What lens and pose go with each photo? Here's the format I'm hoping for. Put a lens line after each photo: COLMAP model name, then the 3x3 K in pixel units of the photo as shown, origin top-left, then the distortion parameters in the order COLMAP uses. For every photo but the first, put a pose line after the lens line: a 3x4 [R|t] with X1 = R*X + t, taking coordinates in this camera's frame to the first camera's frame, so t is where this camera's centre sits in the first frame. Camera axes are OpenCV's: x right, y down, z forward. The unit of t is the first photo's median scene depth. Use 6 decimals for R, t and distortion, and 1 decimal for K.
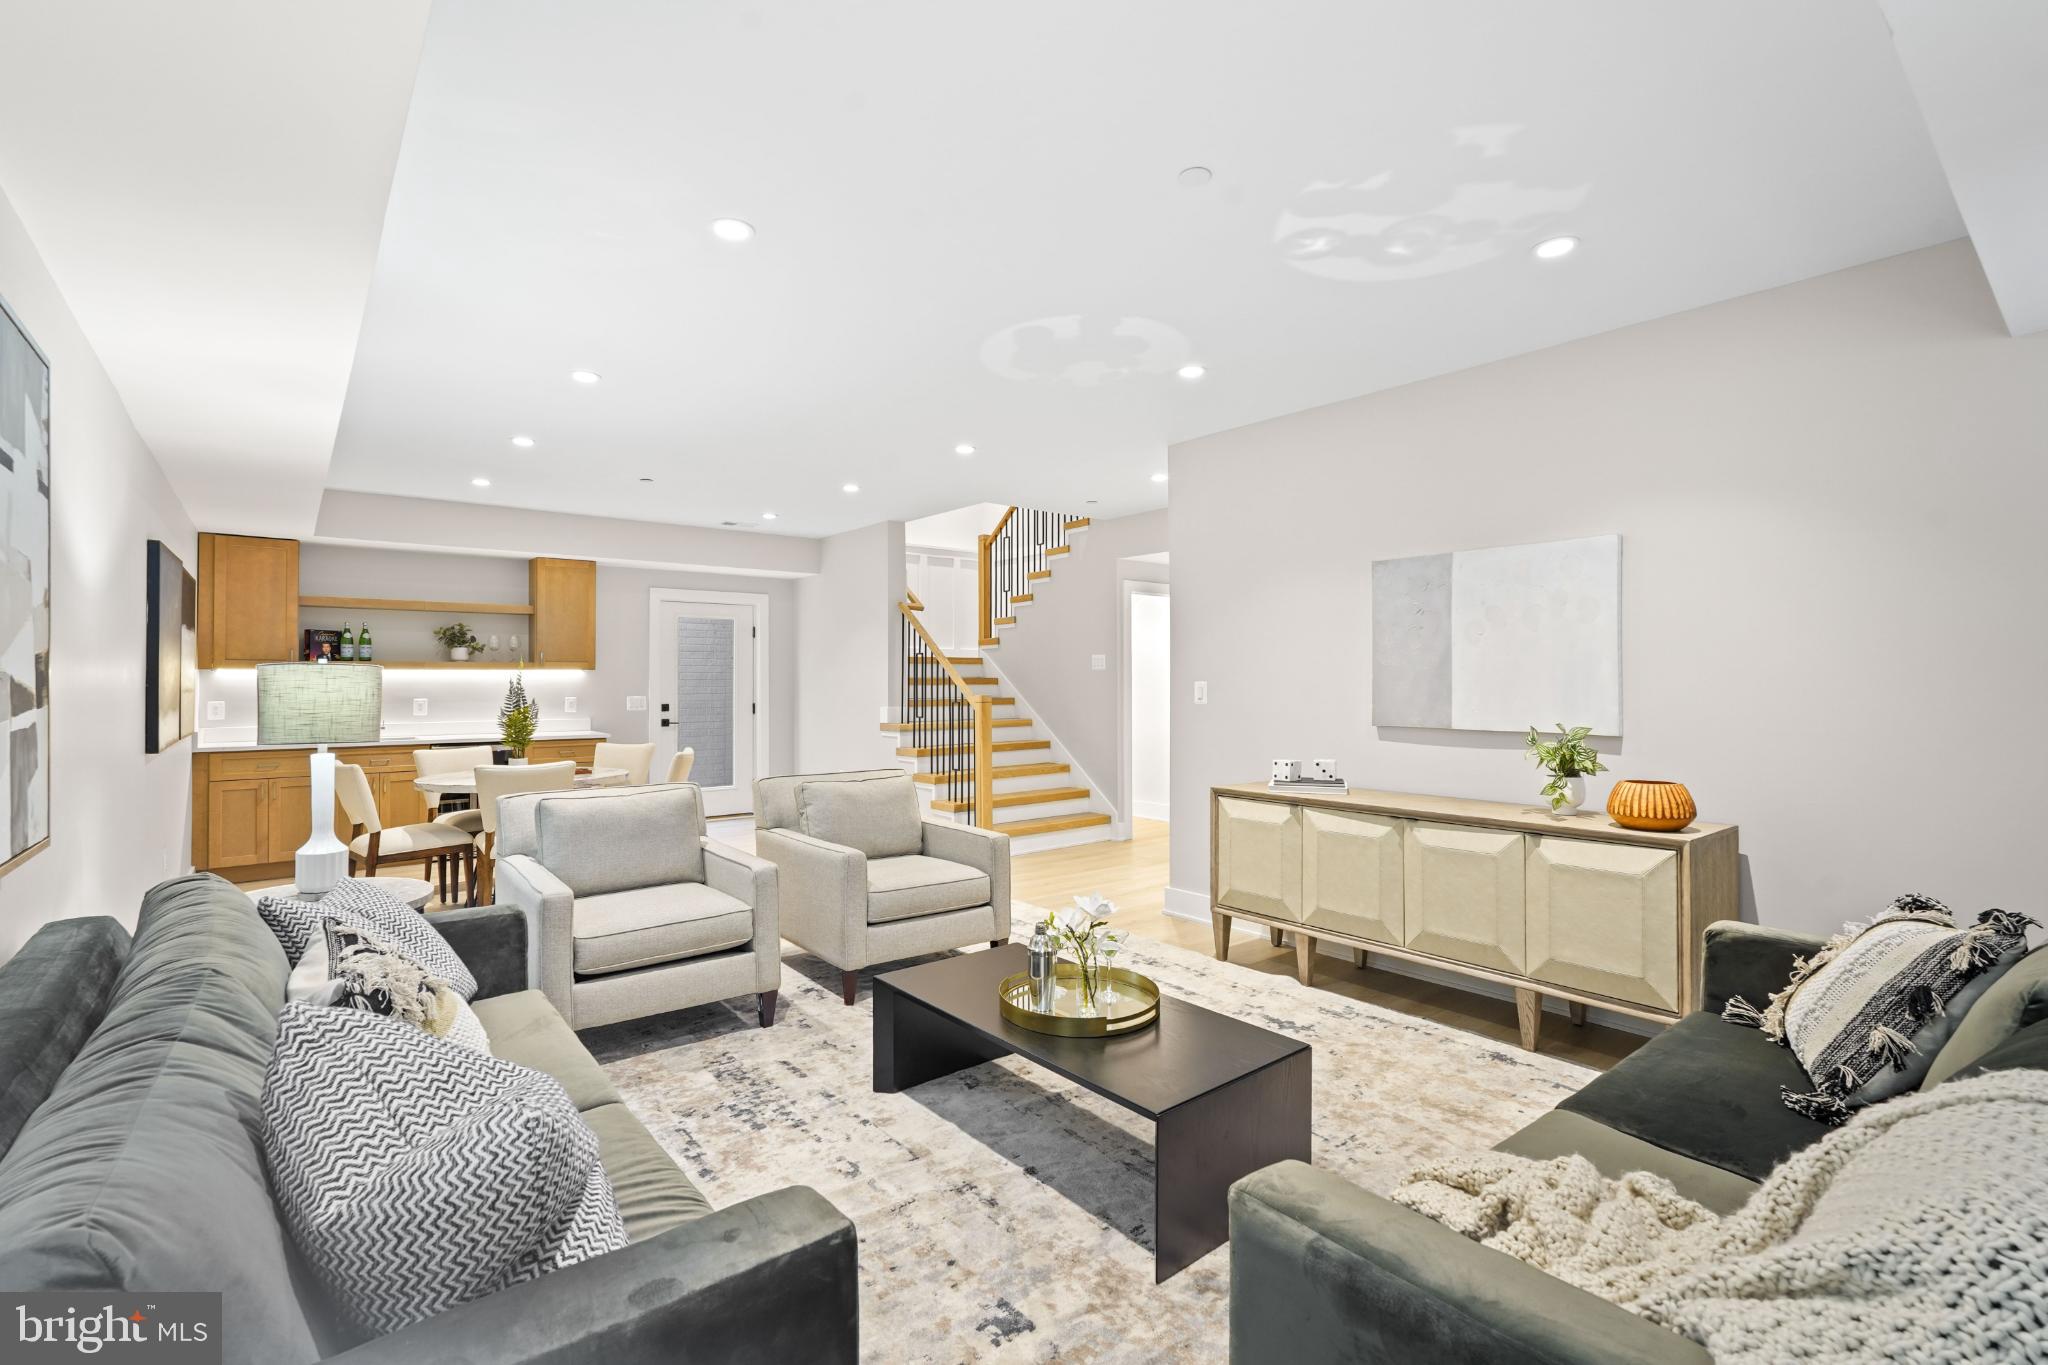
lens RADIAL K [[908.1, 0, 1001.4], [0, 908.1, 670.5], [0, 0, 1]] dist [-0.000284, 0.000098]
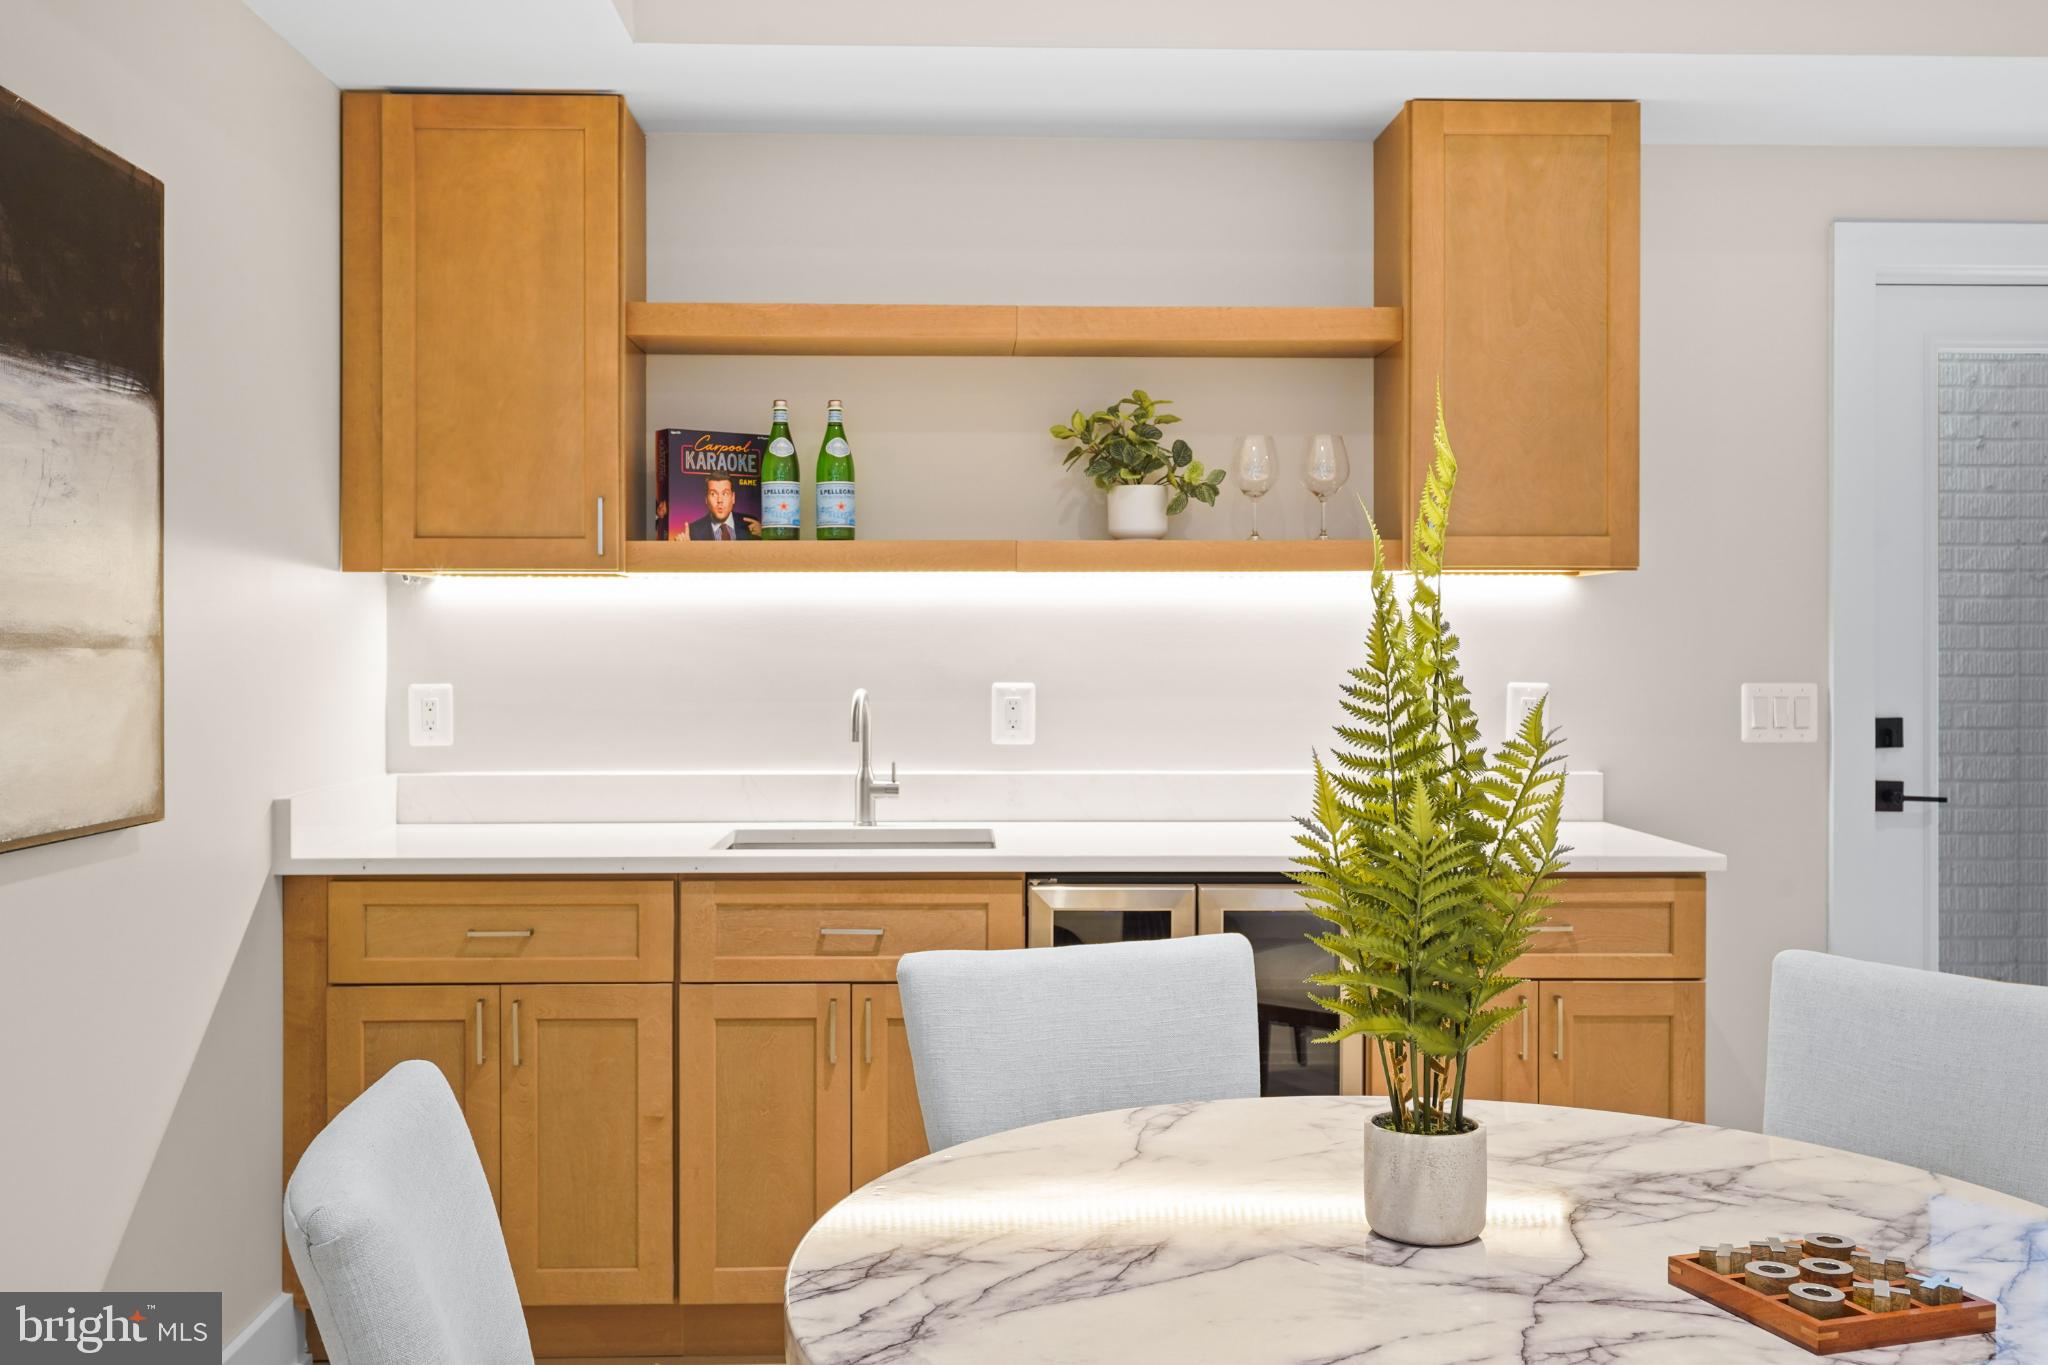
lens RADIAL K [[1853.1, 0, 1019.9], [0, 1853.1, 656.8], [0, 0, 1]] dist [-0.001311, 0.010931]
pose [[0.805538, 0.004983, -0.592523, -0.309336], [0.004798, 0.999877, 0.014931, 0.014929], [0.592525, -0.014871, 0.805415, 0.552049]]
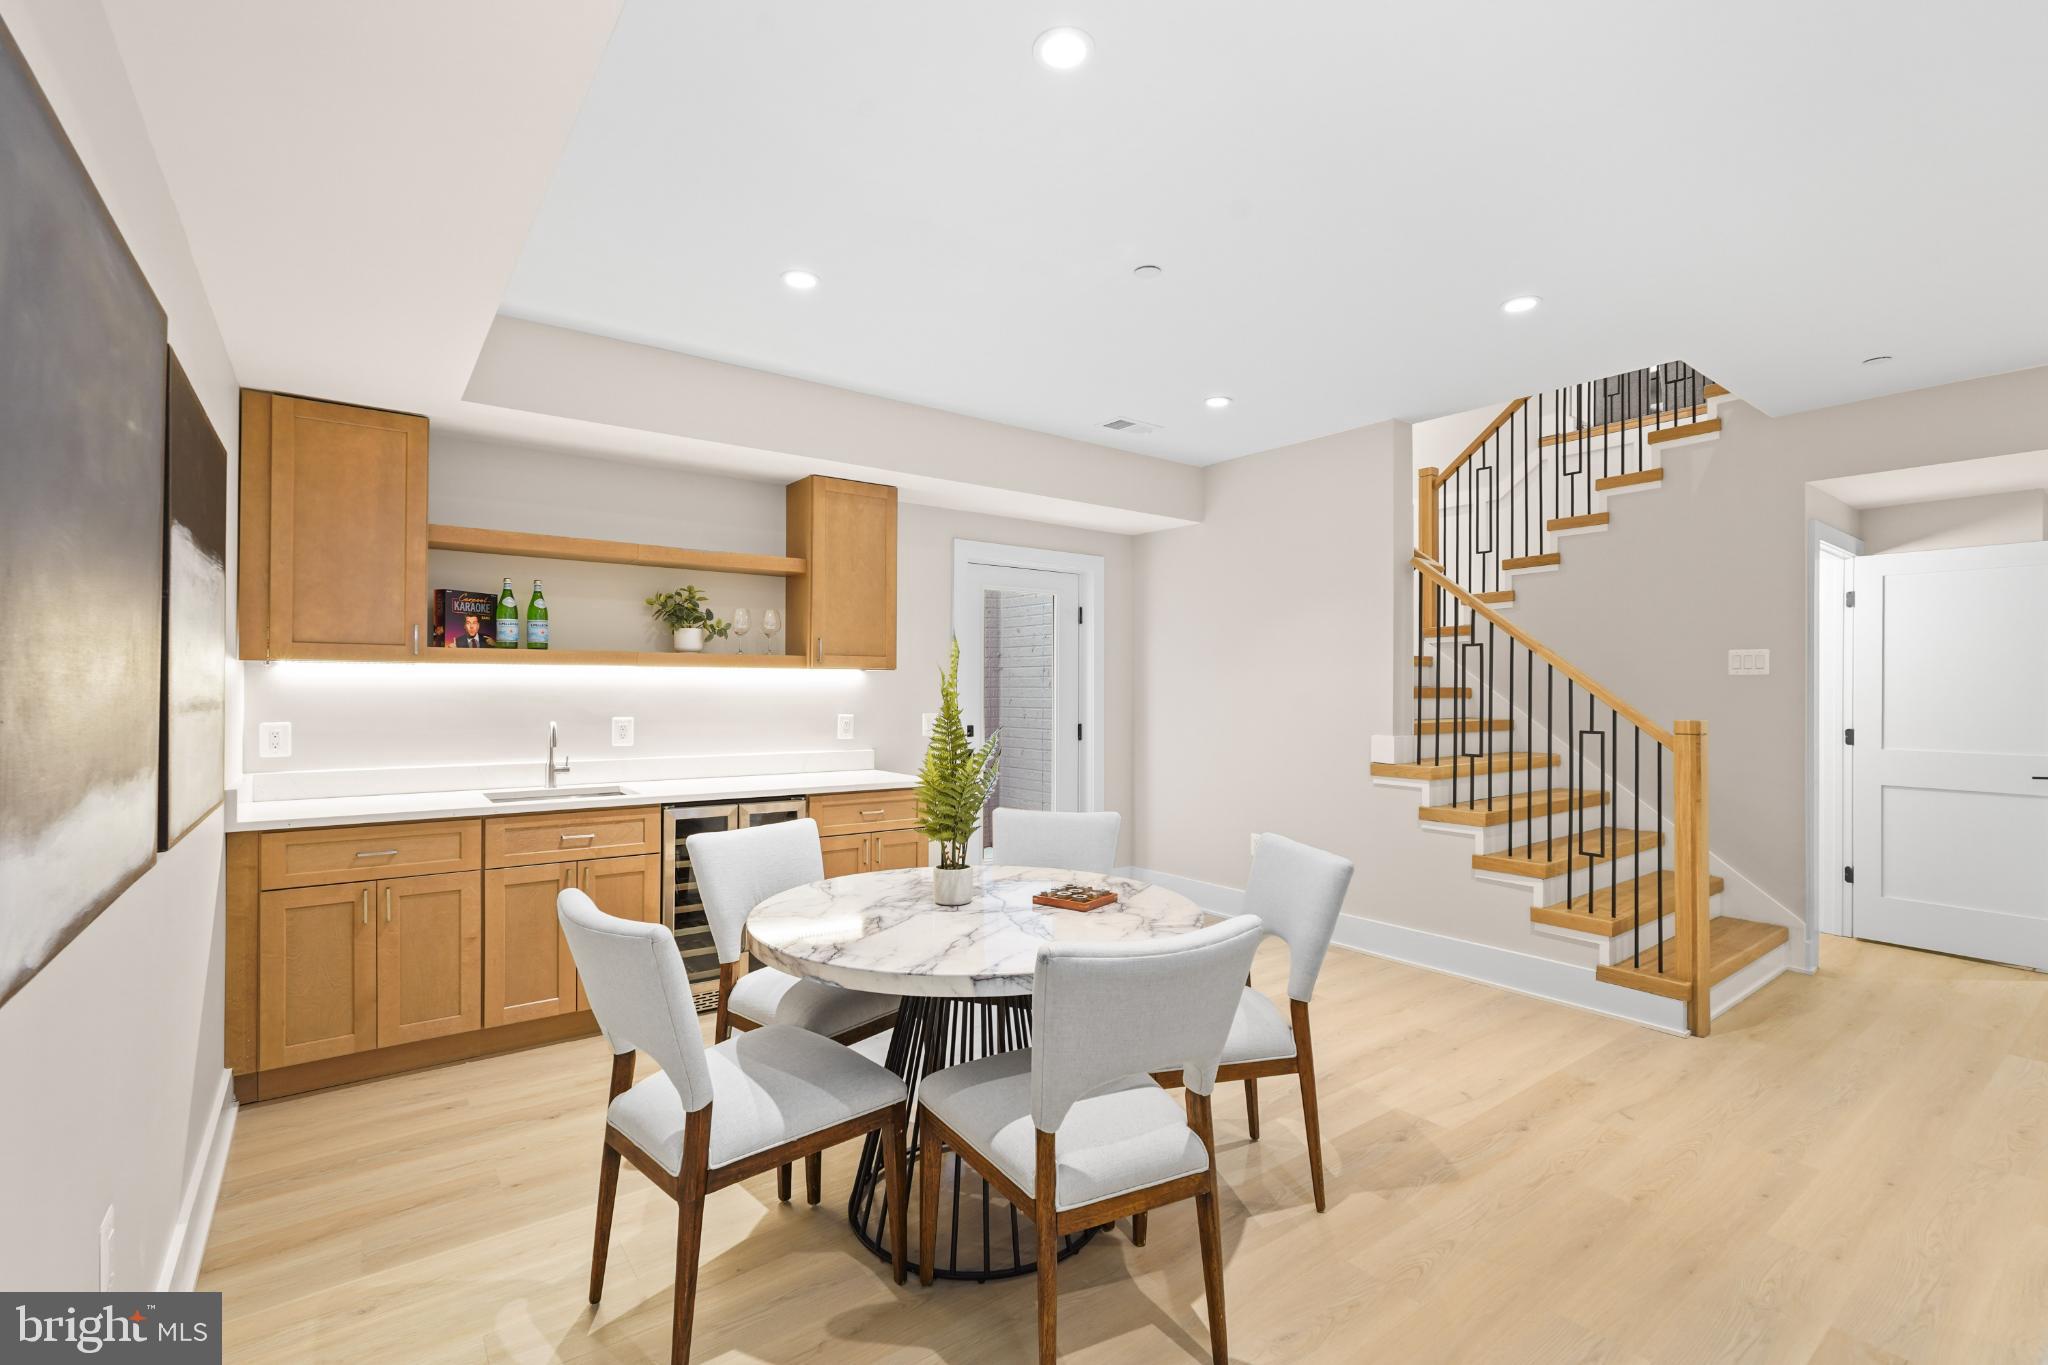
lens RADIAL K [[911.4, 0, 1017.4], [0, 911.4, 686.8], [0, 0, 1]] dist [-0.002621, -0.000187]
pose [[0.999418, 0.006434, -0.033504, -0.366607], [-0.006180, 0.999952, 0.007666, 0.005829], [0.033552, -0.007455, 0.999409, 0.428030]]
